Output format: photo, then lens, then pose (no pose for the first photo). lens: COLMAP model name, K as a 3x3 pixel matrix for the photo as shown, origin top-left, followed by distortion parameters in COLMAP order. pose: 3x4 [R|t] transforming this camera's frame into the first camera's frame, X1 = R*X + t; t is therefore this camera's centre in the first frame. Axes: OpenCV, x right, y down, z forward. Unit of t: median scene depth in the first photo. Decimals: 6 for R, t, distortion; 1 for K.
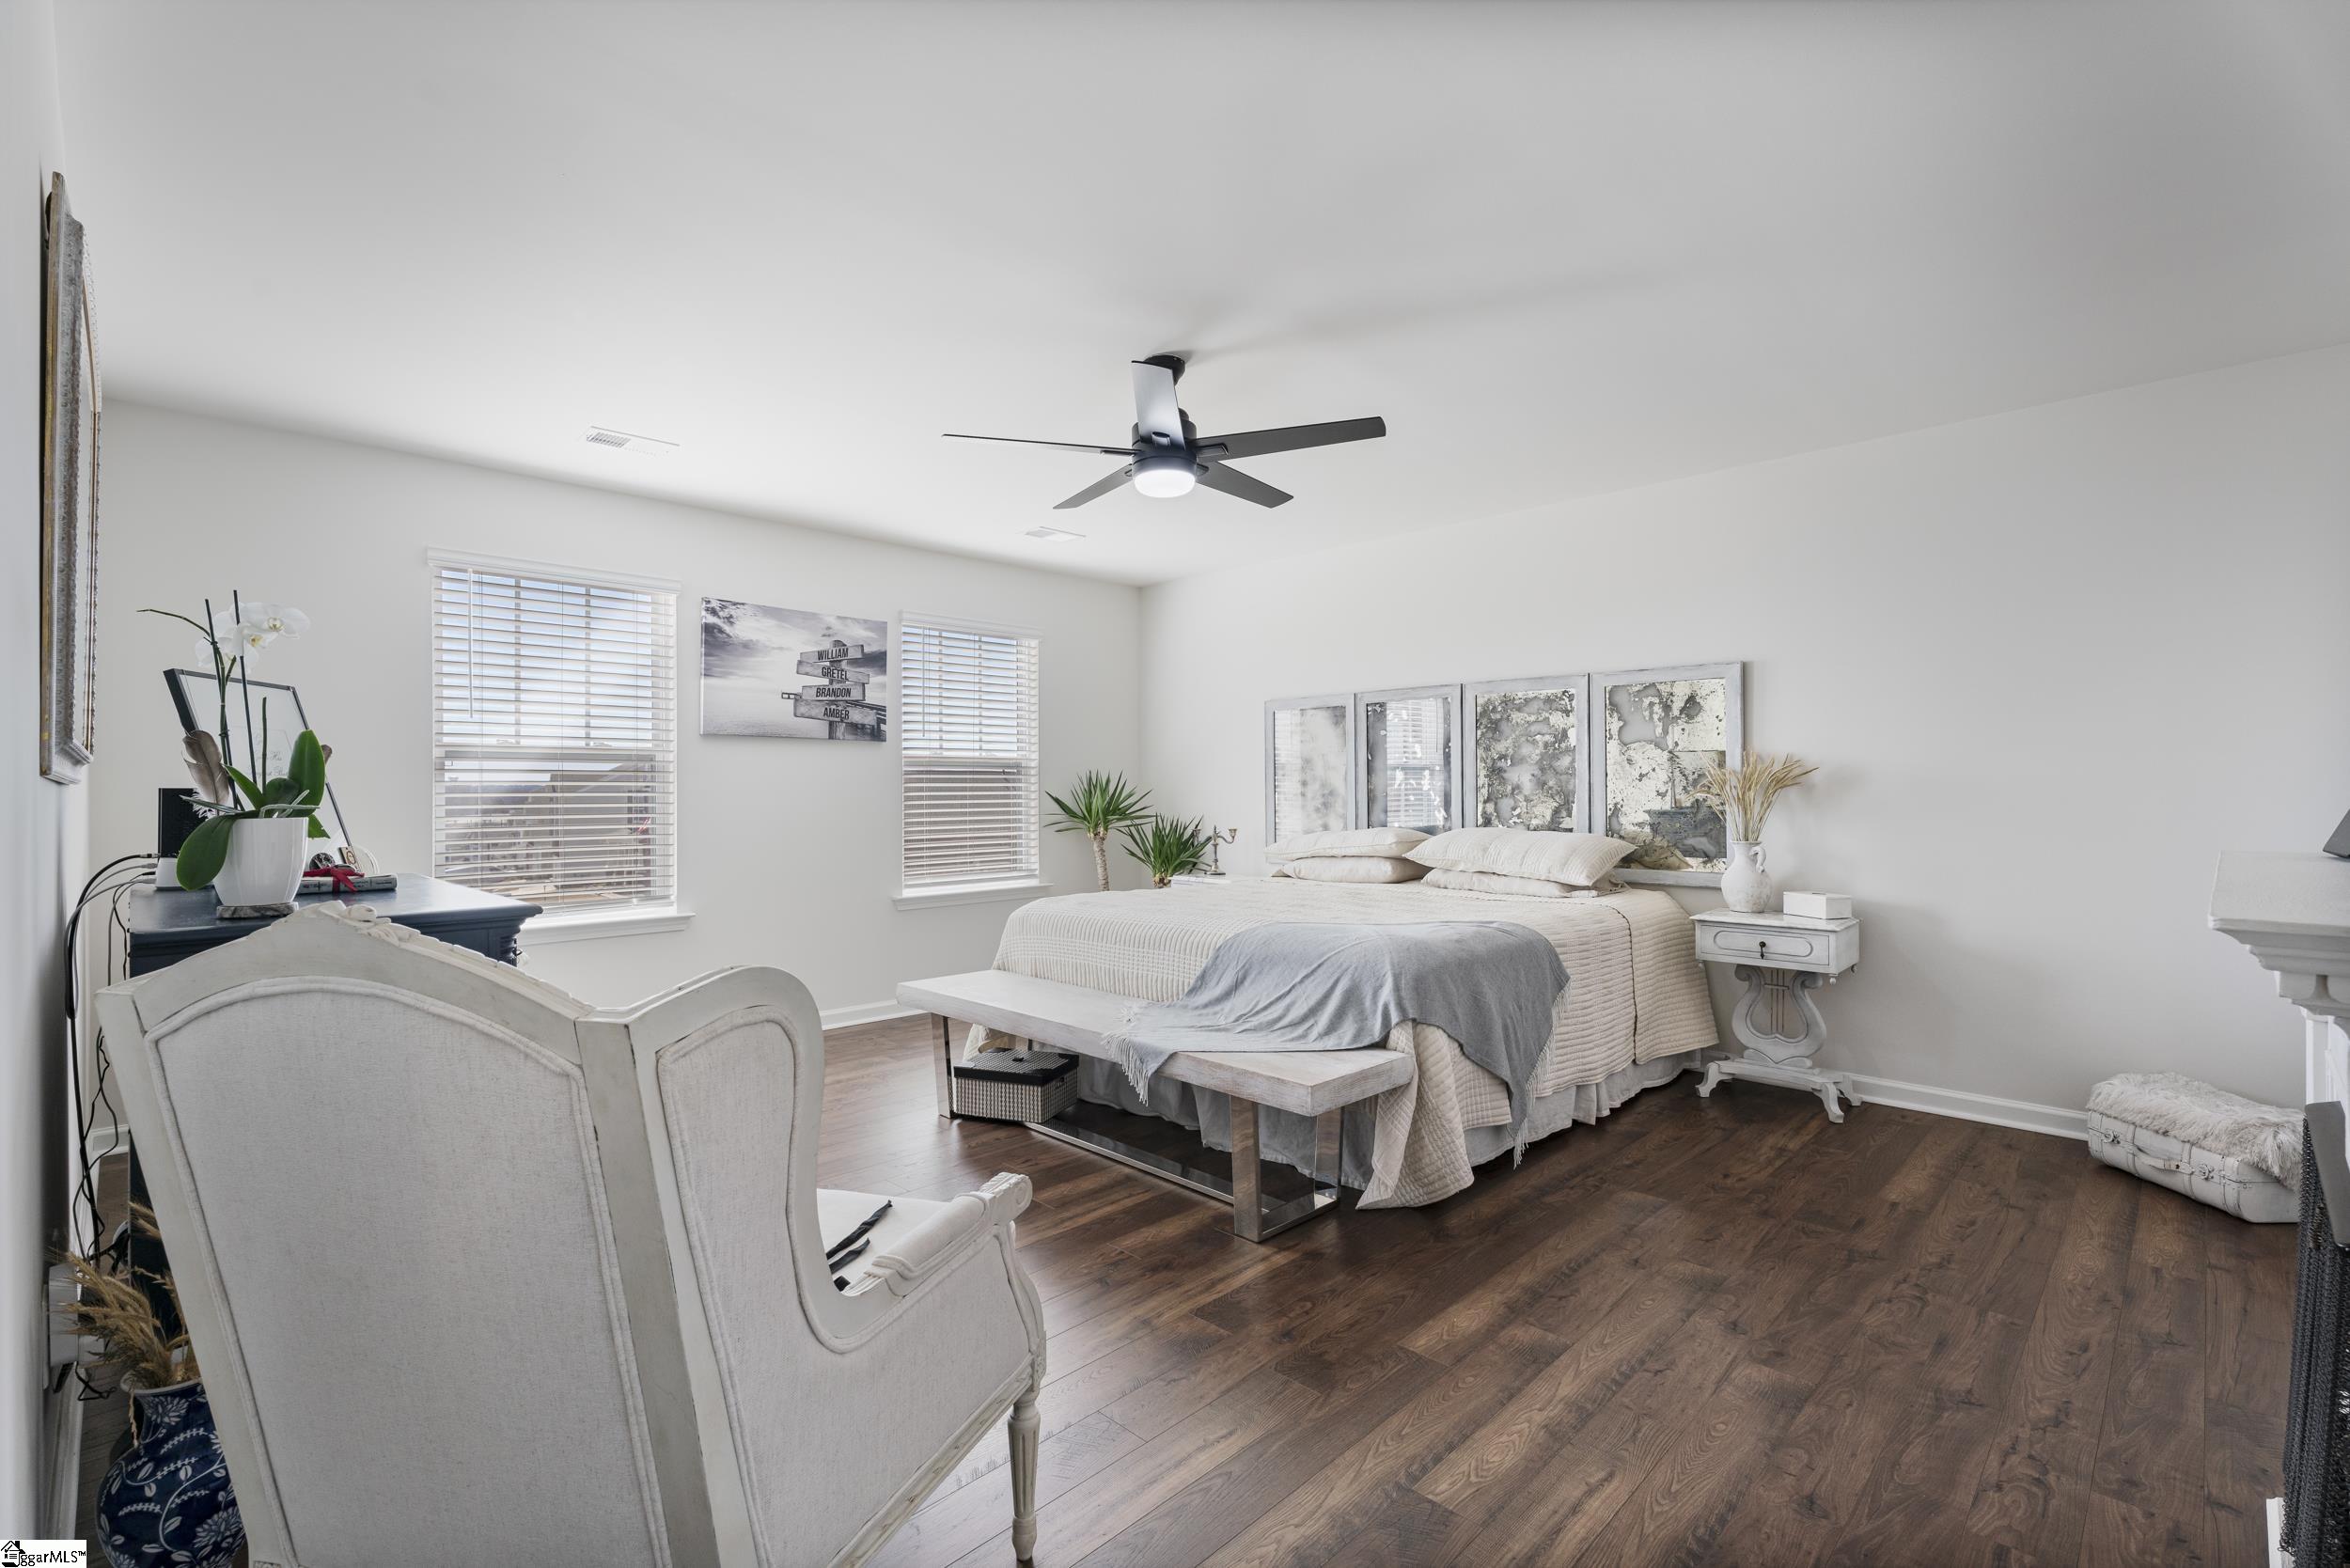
lens RADIAL K [[1048.4, 0, 1171.4], [0, 1048.4, 781.4], [0, 0, 1]] dist [-0.004156, -0.000054]
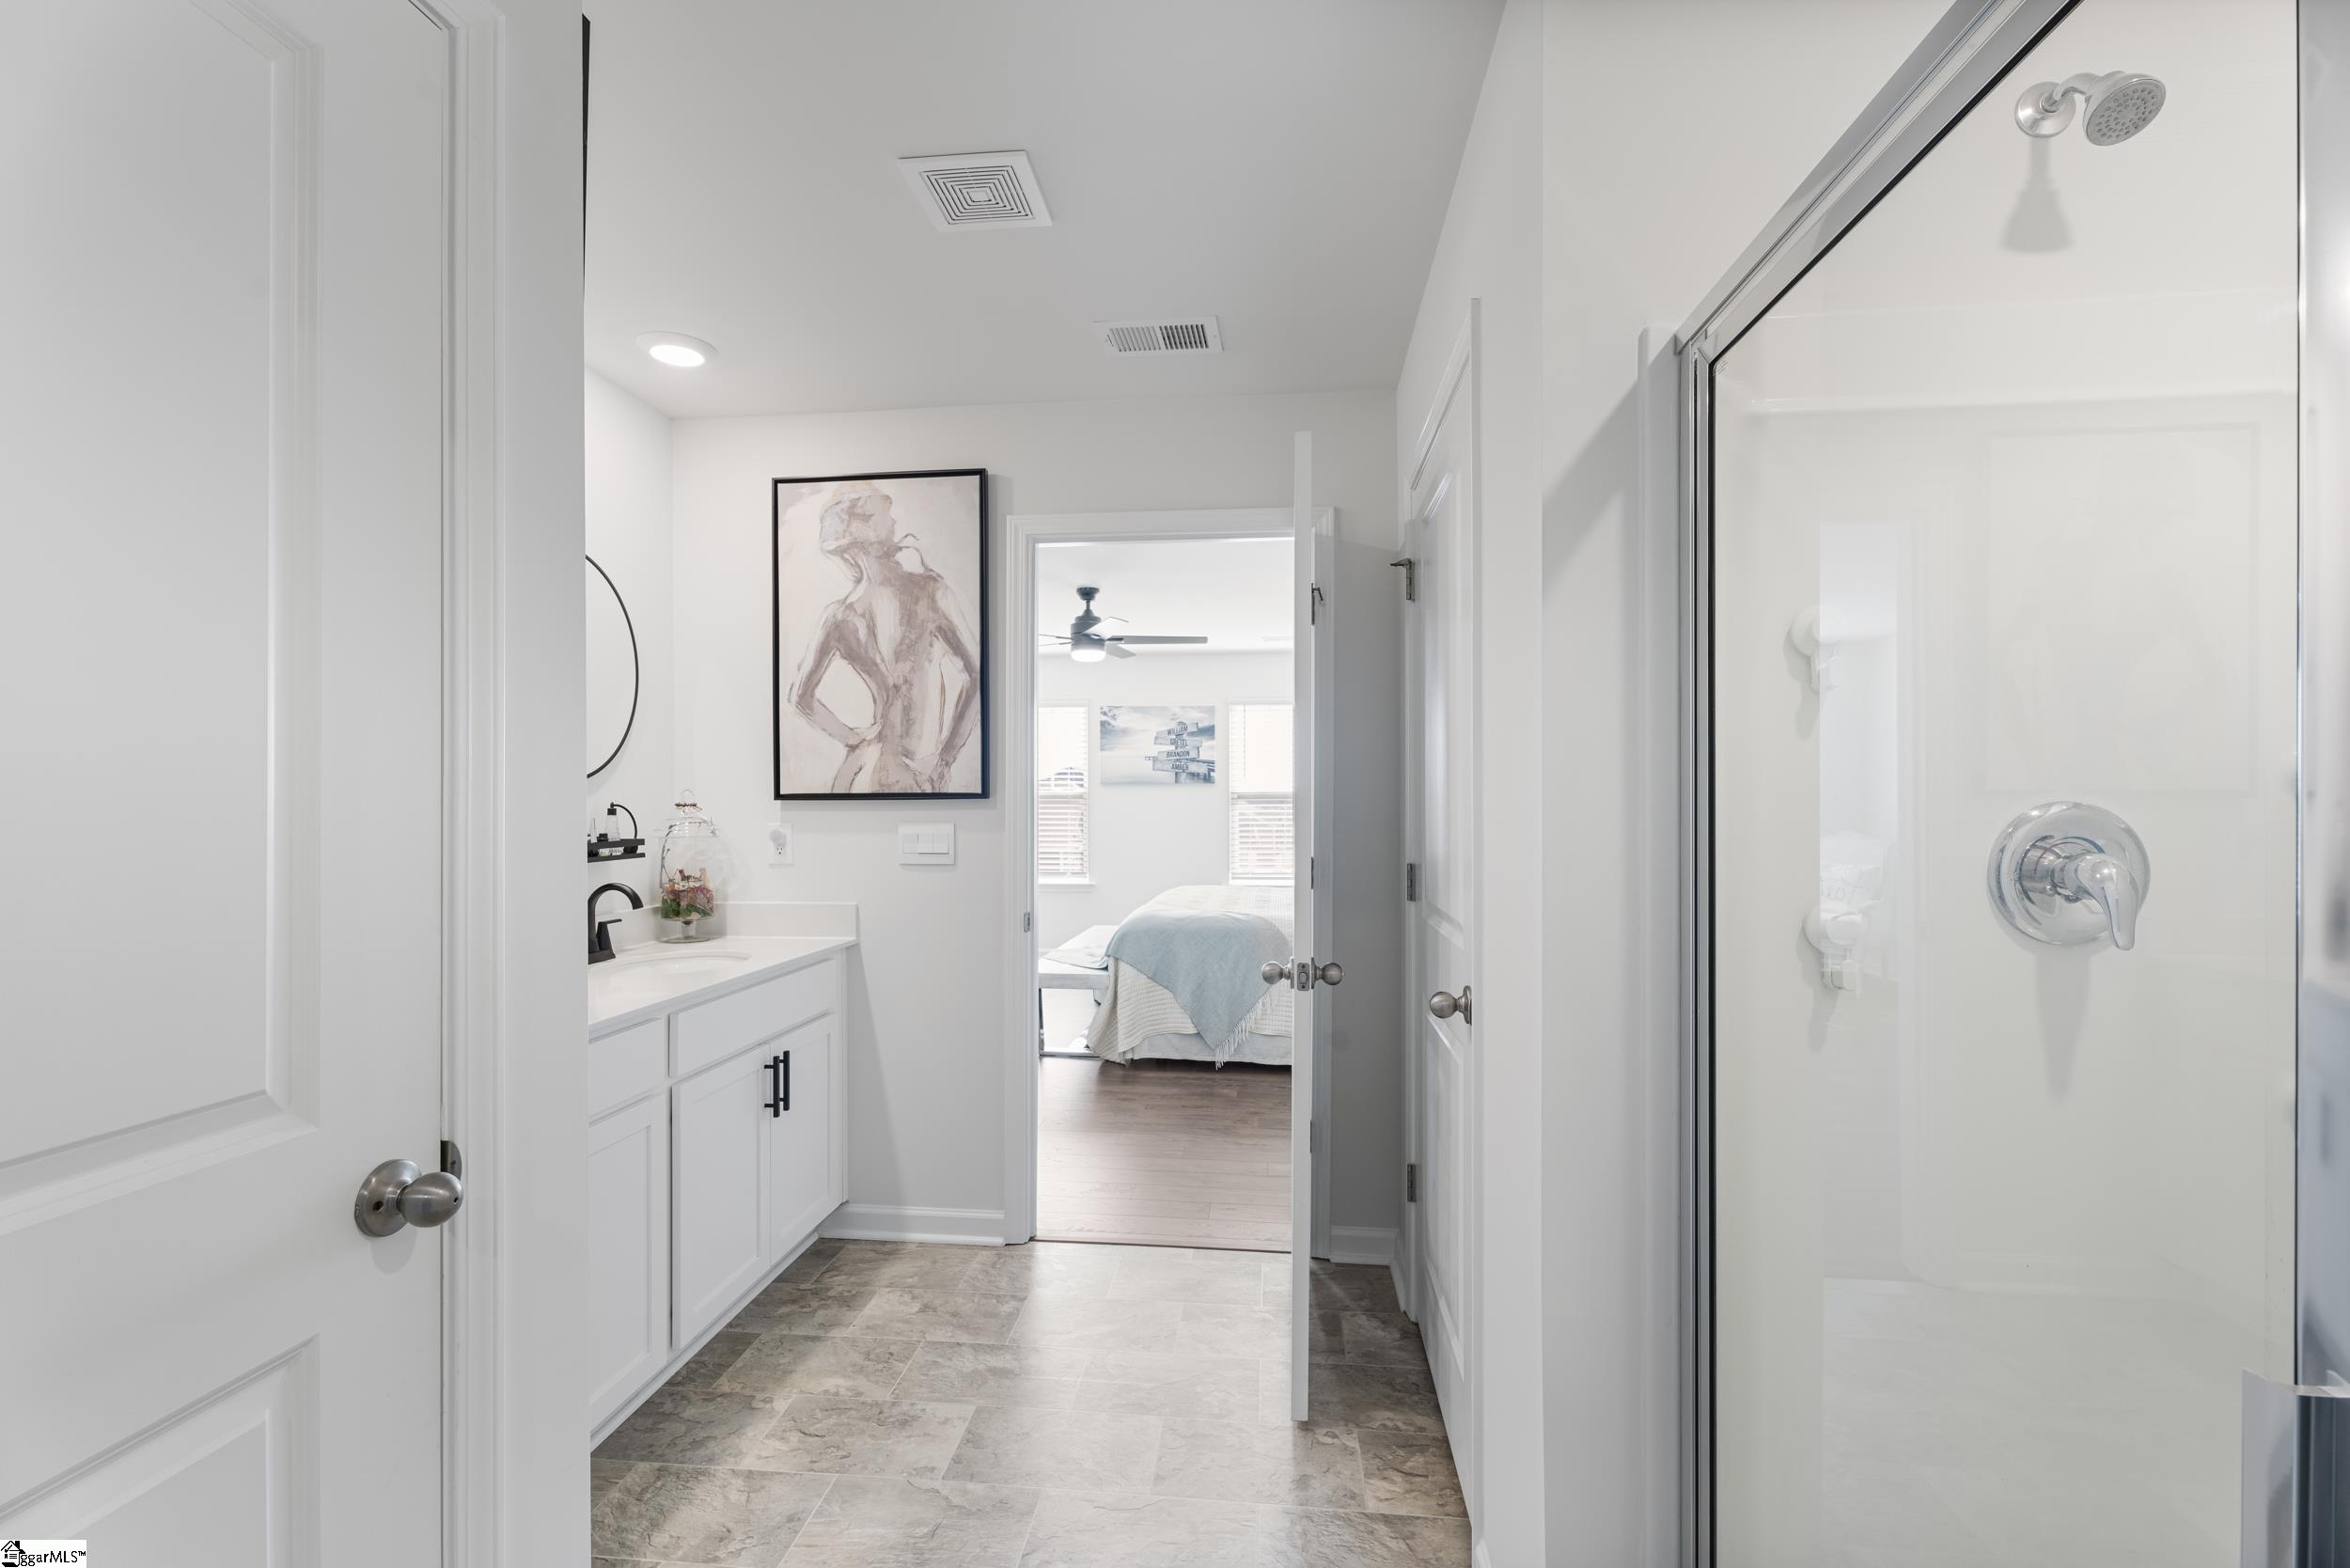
lens RADIAL K [[1048.4, 0, 1171.4], [0, 1048.4, 791.7], [0, 0, 1]] dist [-0.004156, -0.000054]
pose [[0.631451, -0.000407, -0.775416, 1.009945], [0.006907, 0.999963, 0.005100, -0.038363], [0.775385, -0.008576, 0.631430, -0.033424]]
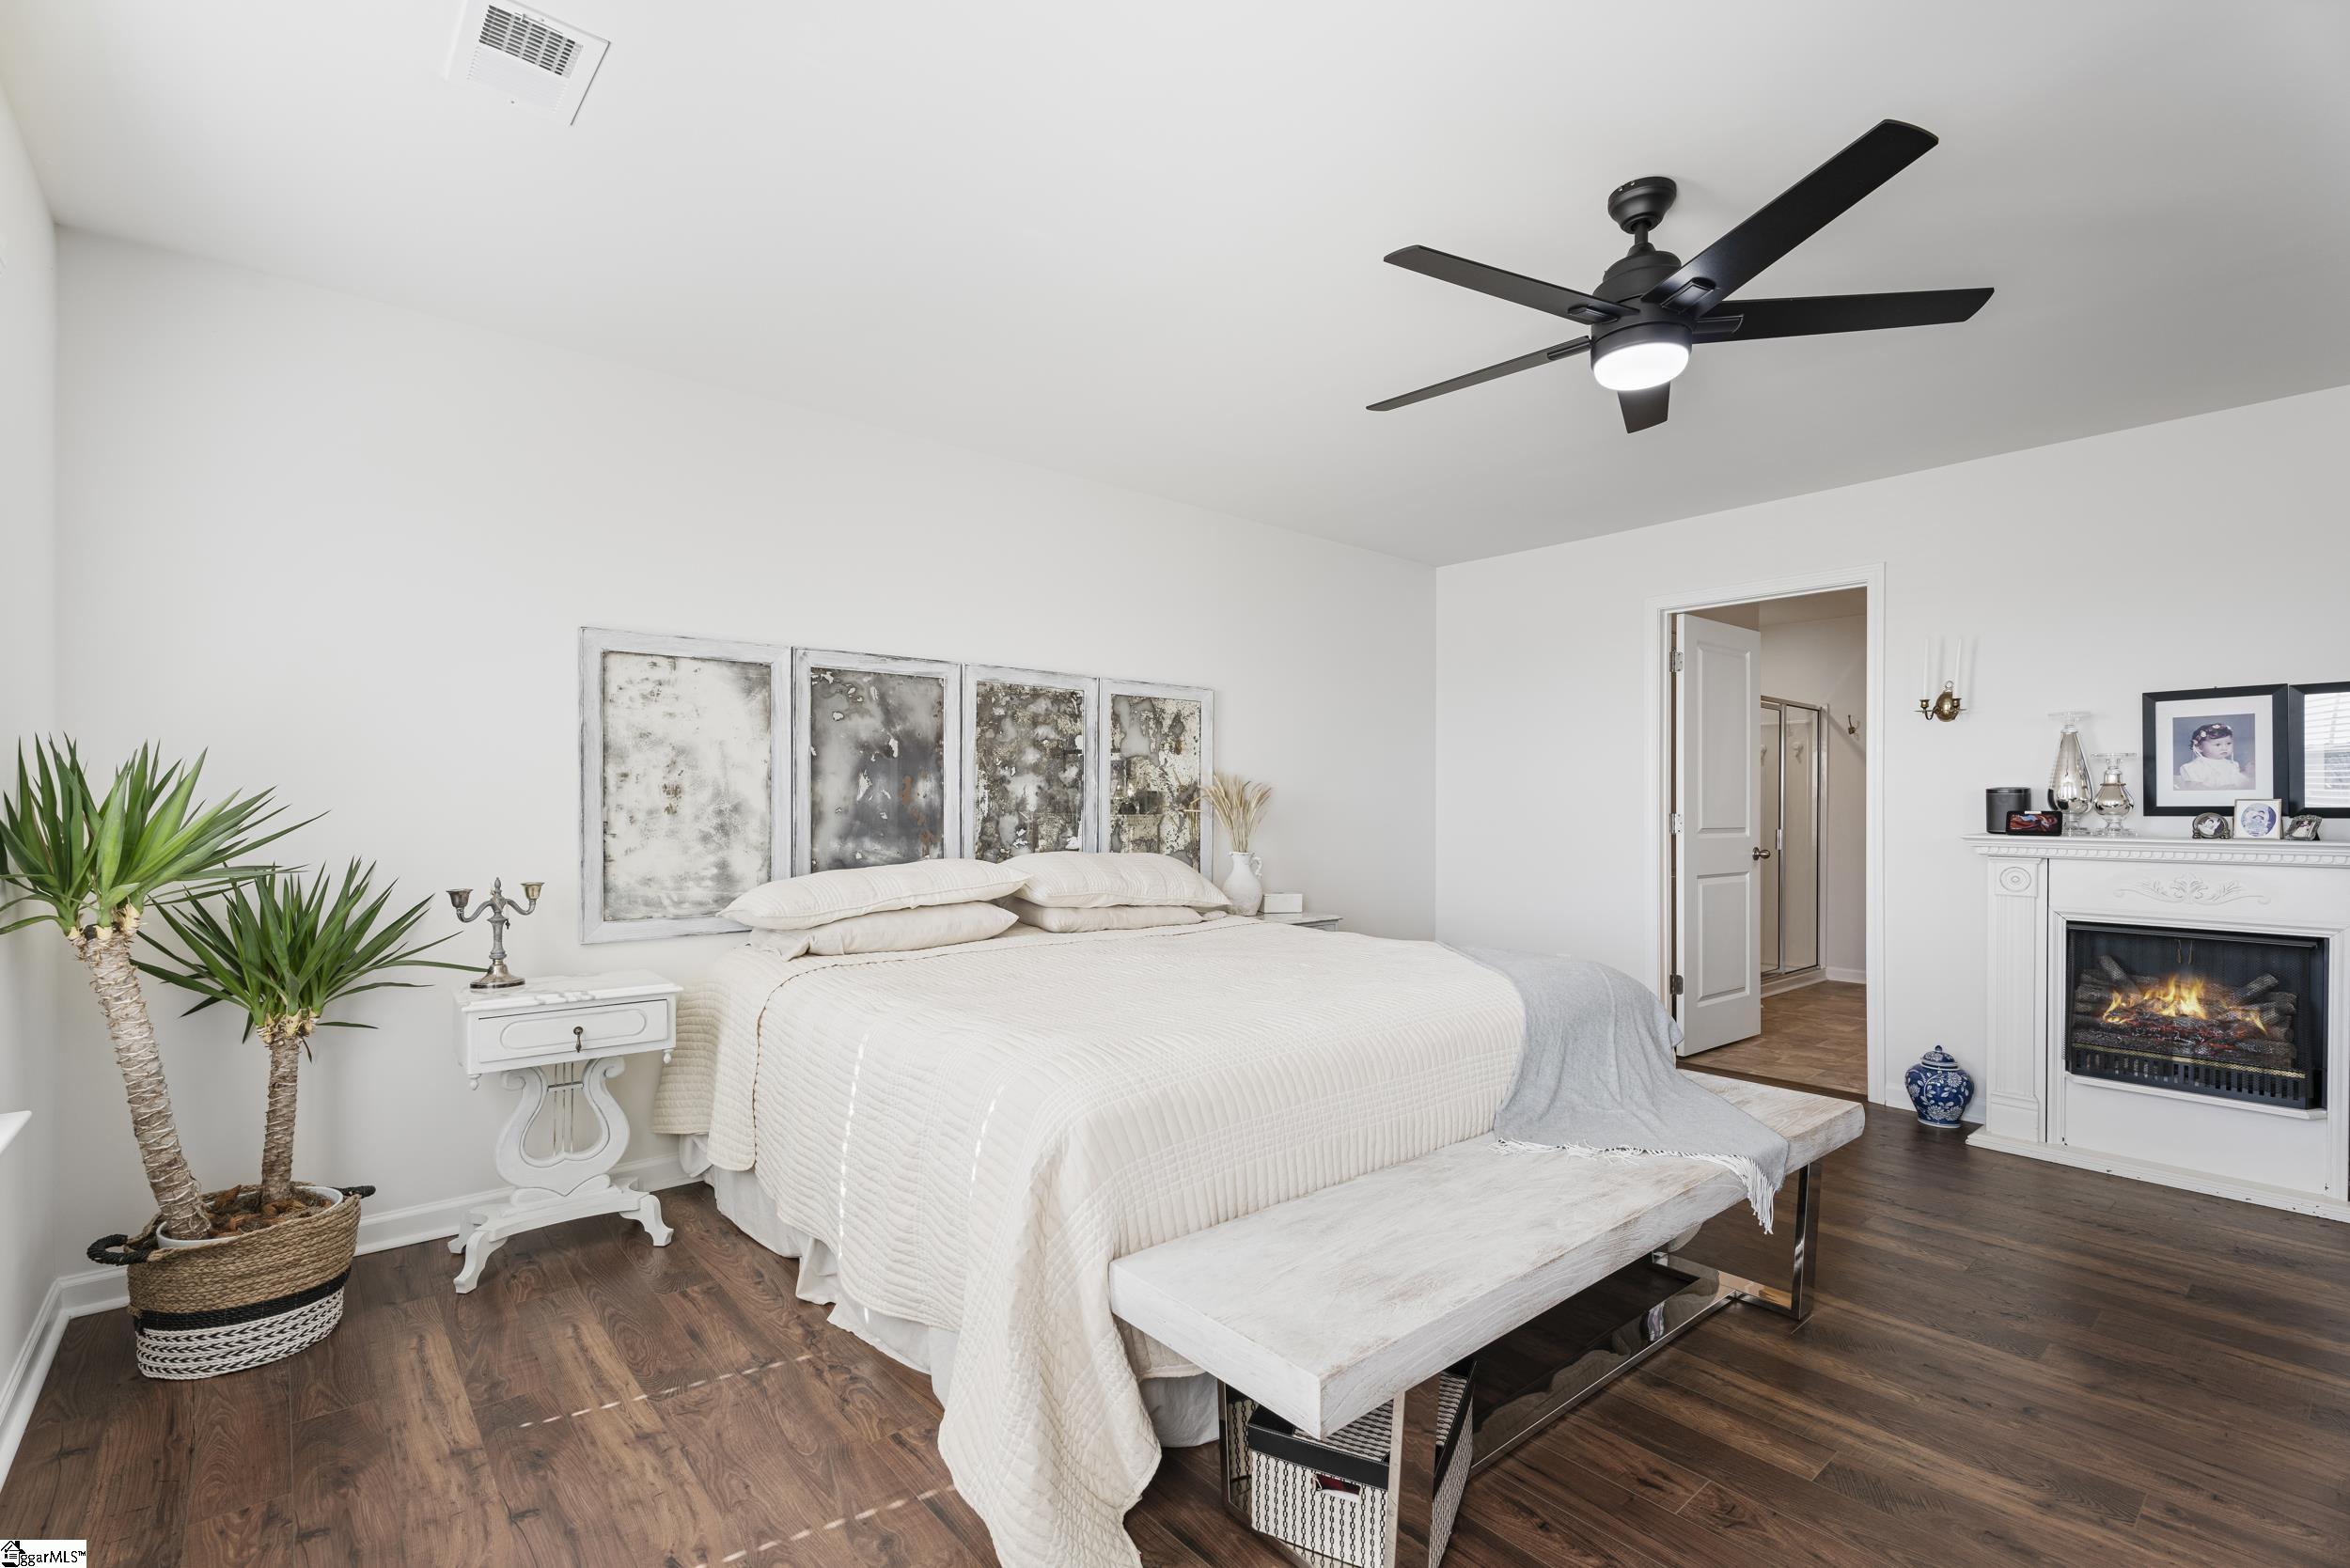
lens RADIAL K [[1048.4, 0, 1173.9], [0, 1048.4, 805.9], [0, 0, 1]] dist [-0.004156, -0.000054]
pose [[0.084391, 0.000169, 0.996433, -0.300135], [-0.014802, 0.999890, 0.001085, 0.003993], [-0.996323, -0.014841, 0.084384, 0.513973]]
